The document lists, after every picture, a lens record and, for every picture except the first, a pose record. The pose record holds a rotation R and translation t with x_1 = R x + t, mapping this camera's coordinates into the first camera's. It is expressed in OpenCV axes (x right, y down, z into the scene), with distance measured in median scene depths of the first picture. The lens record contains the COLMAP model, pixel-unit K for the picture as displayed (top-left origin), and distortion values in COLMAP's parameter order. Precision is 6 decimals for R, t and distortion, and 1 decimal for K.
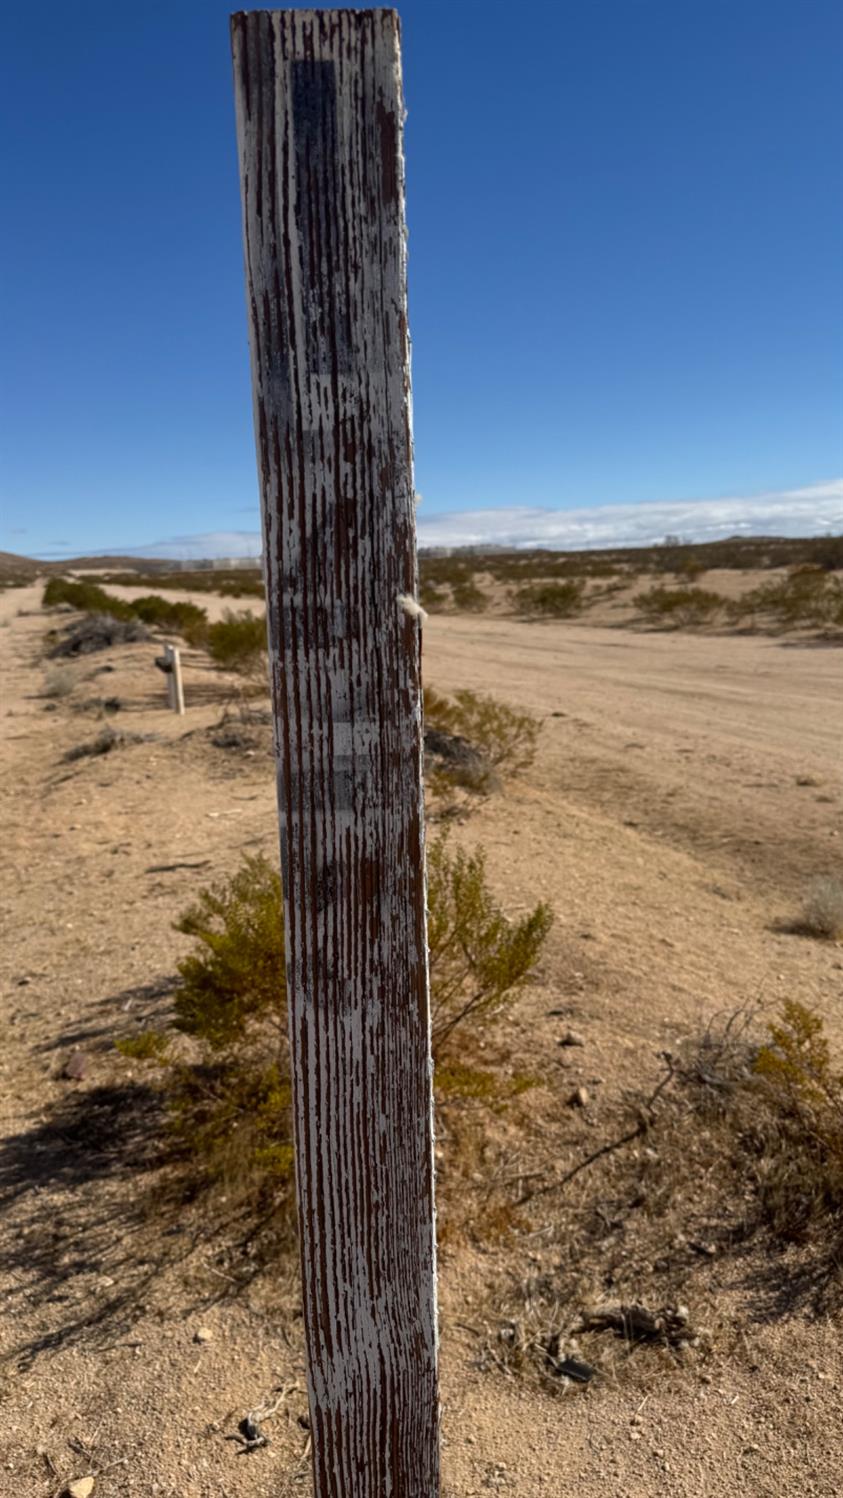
lens RADIAL K [[1007.8, 0, 421.5], [0, 1007.8, 749.0], [0, 0, 1]] dist [0.095582, -0.133845]
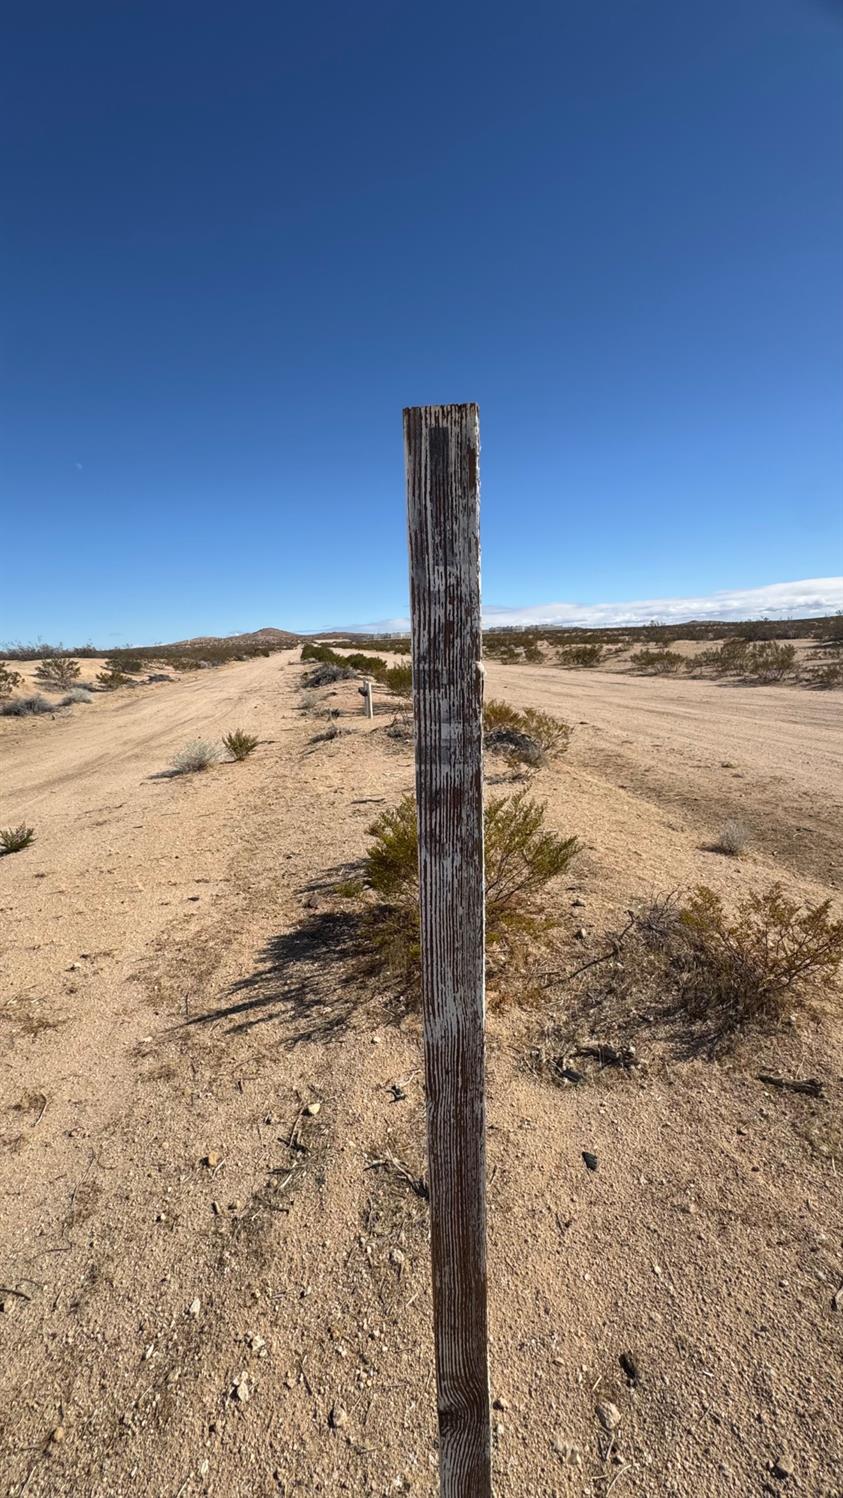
lens RADIAL K [[606.6, 0, 420.6], [0, 606.6, 739.6], [0, 0, 1]] dist [0.000783, 0.000235]
pose [[0.988373, 0.024266, -0.150099, 0.026389], [-0.024839, 0.999690, -0.001941, 0.004896], [0.150005, 0.005647, 0.988669, -0.118480]]
